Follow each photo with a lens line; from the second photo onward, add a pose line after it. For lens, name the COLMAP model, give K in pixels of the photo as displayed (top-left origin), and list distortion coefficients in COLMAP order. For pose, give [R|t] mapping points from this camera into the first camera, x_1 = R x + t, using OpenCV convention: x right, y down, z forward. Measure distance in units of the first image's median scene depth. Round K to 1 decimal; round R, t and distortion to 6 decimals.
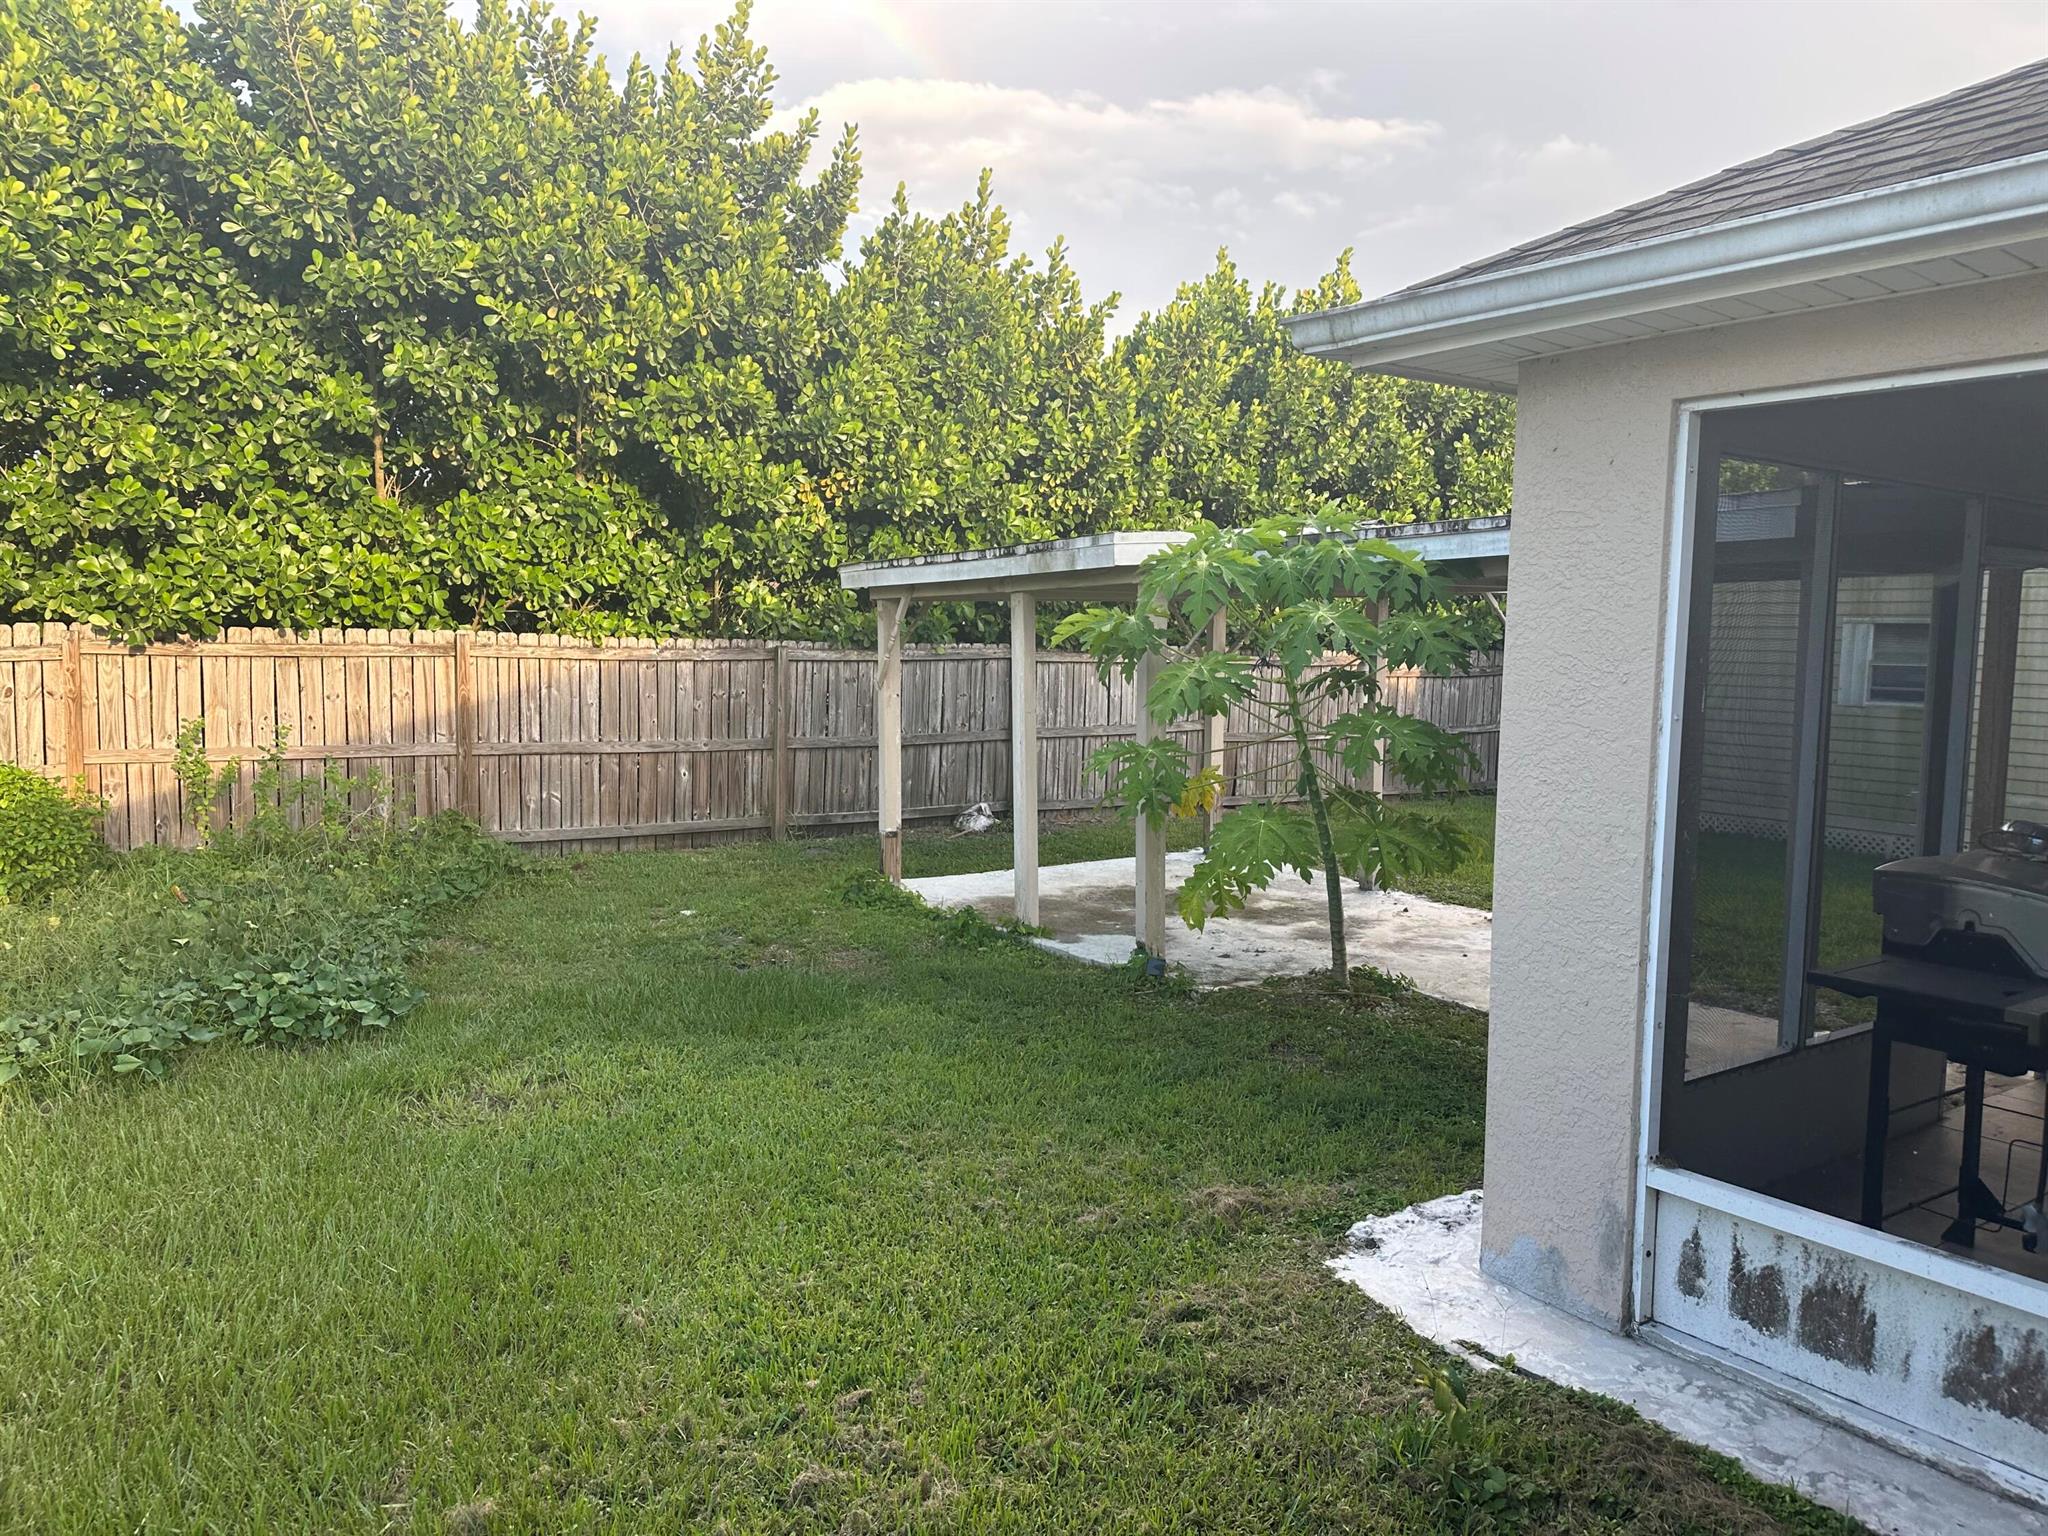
lens RADIAL K [[1409.7, 0, 1047.9], [0, 1409.7, 761.2], [0, 0, 1]] dist [0.002706, -0.003486]
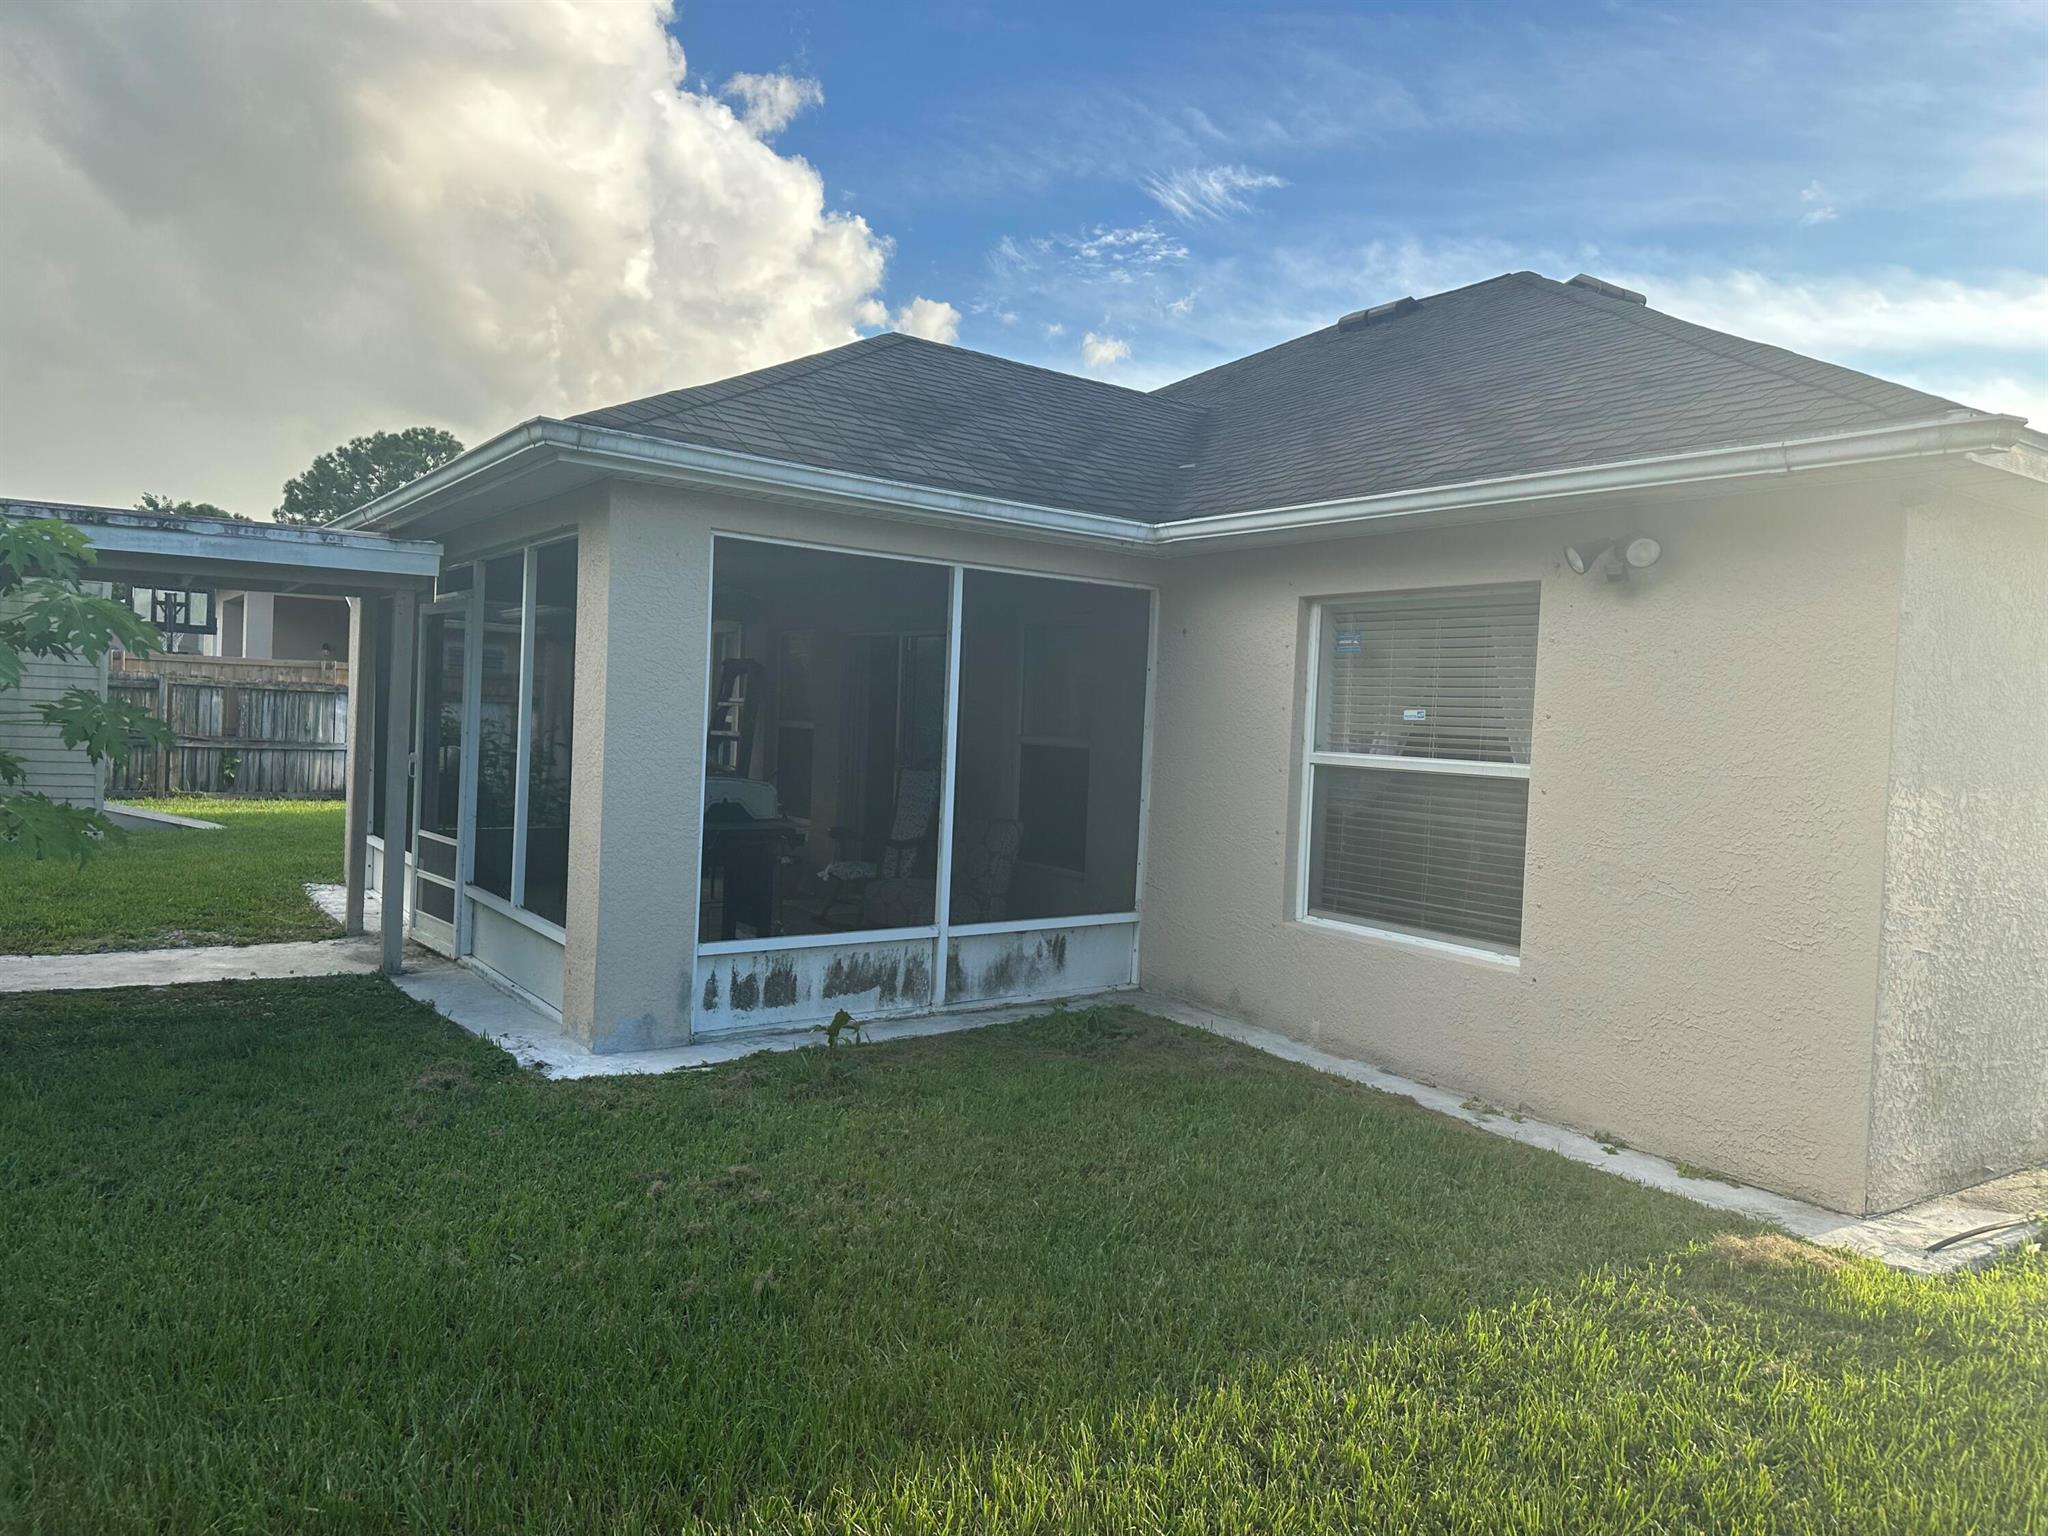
lens RADIAL K [[1435.9, 0, 1024.0], [0, 1435.9, 768.0], [0, 0, 1]] dist [0.002969, -0.000751]
pose [[-0.011766, -0.044056, 0.998960, -0.588151], [0.035417, 0.998384, 0.044448, -0.003129], [-0.999303, 0.035903, -0.010187, 0.245861]]
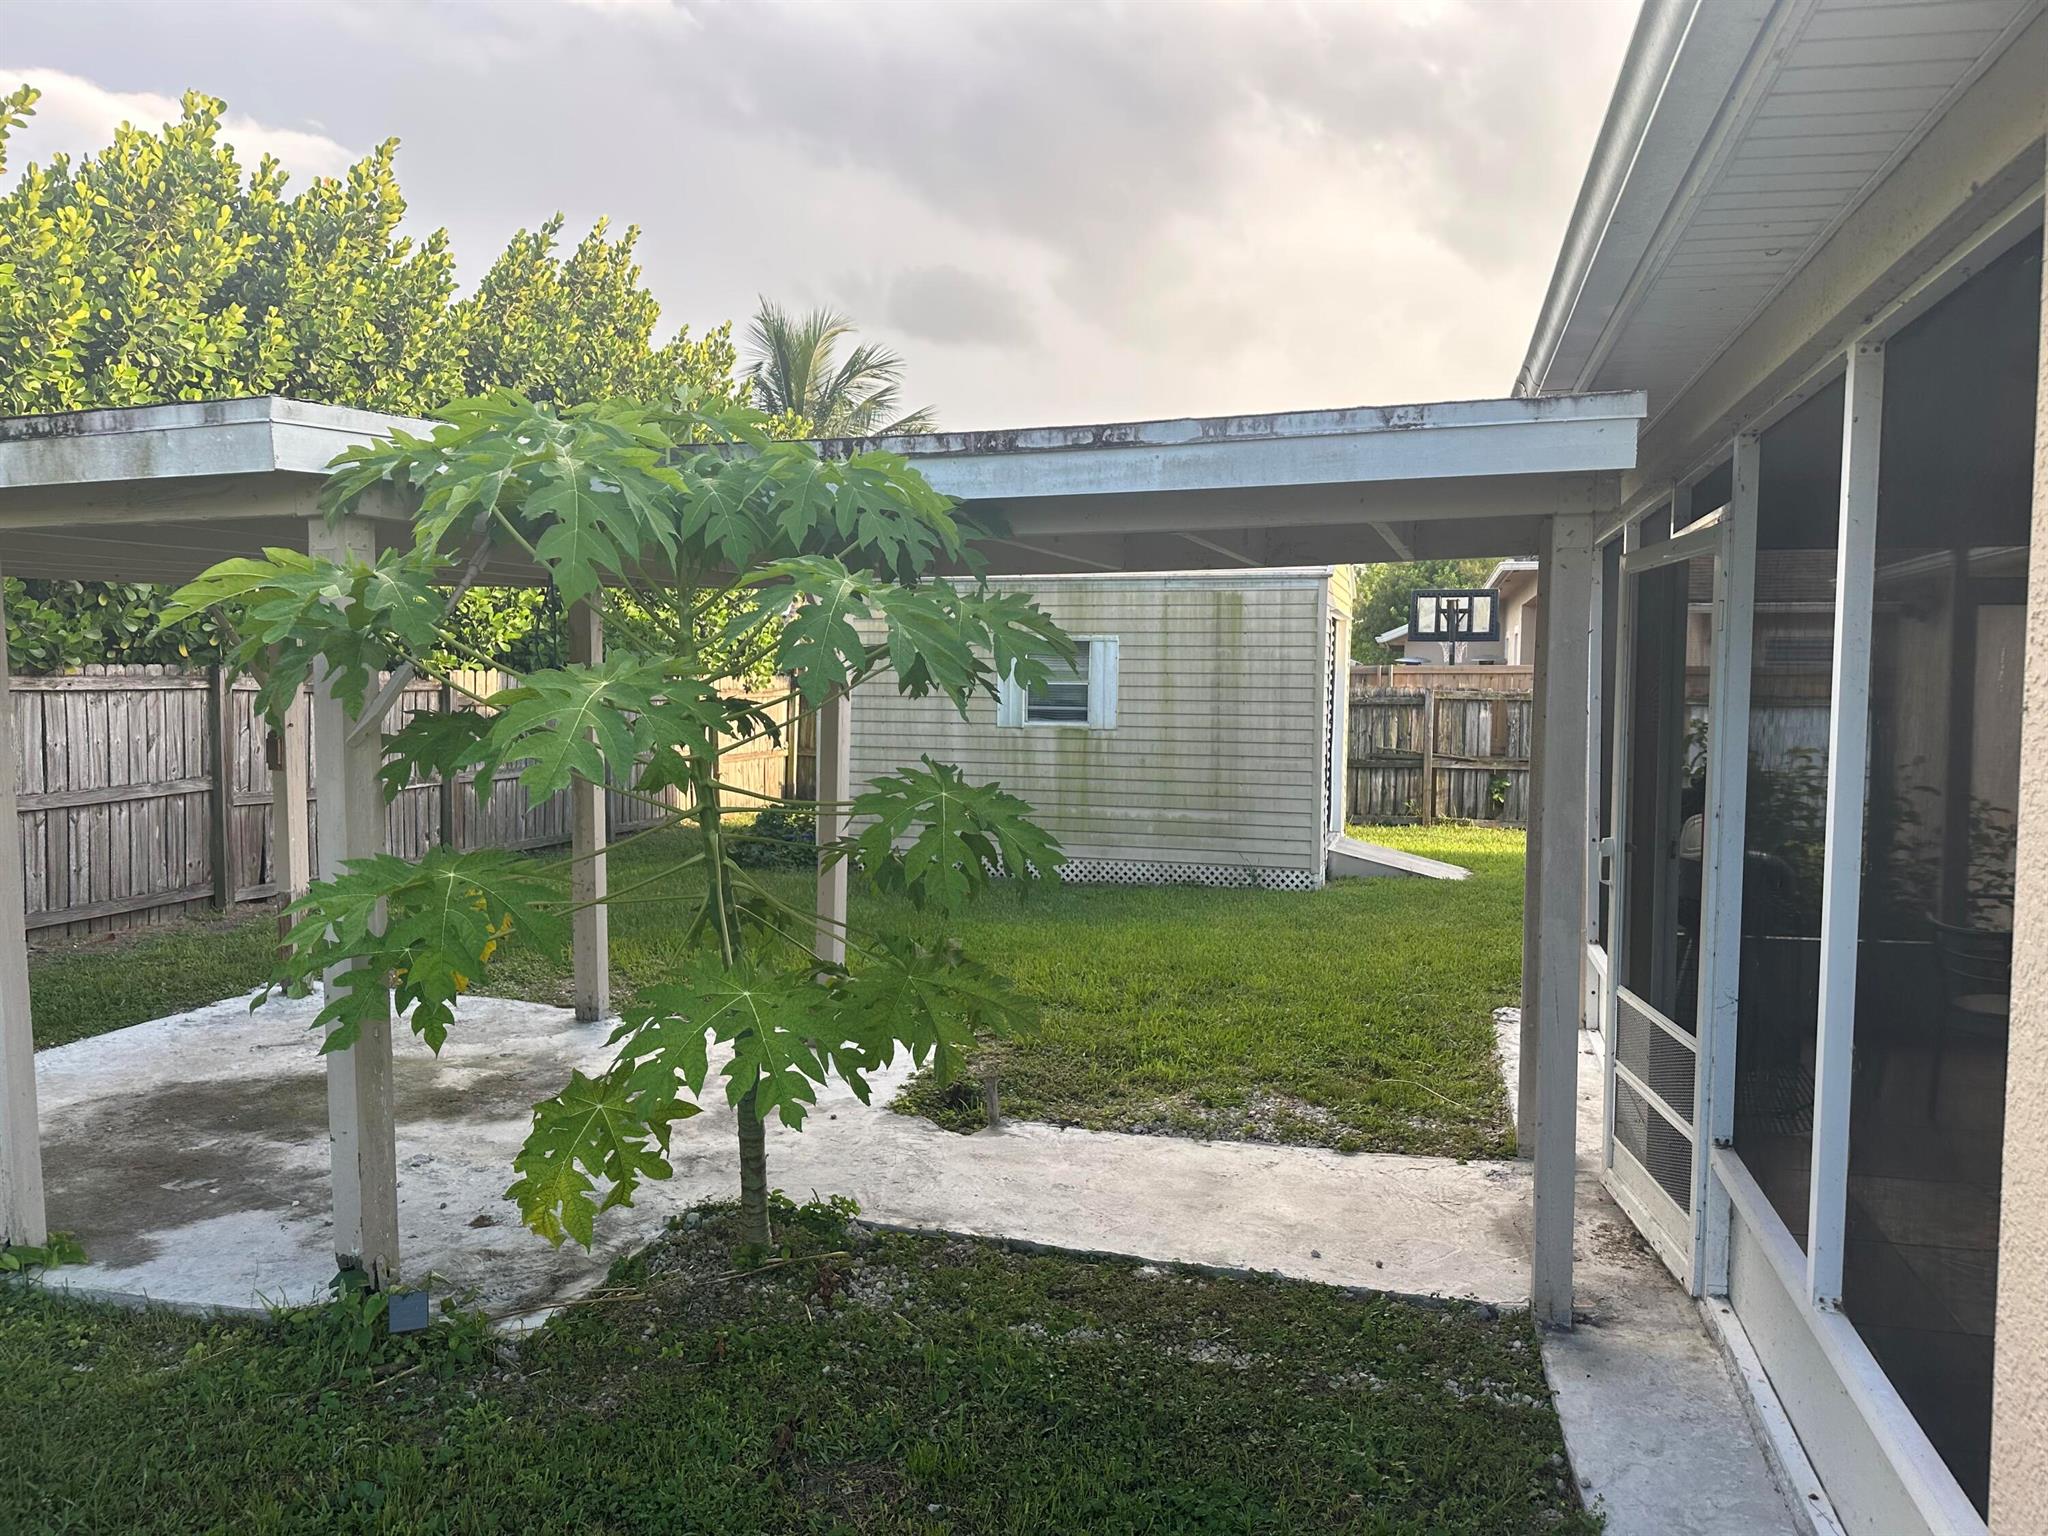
lens RADIAL K [[1409.7, 0, 1047.9], [0, 1409.7, 761.2], [0, 0, 1]] dist [0.002706, -0.003486]
pose [[0.750763, -0.040755, 0.659313, -0.059804], [0.051936, 0.998647, 0.002592, -0.027046], [-0.658526, 0.032296, 0.751864, 0.417080]]
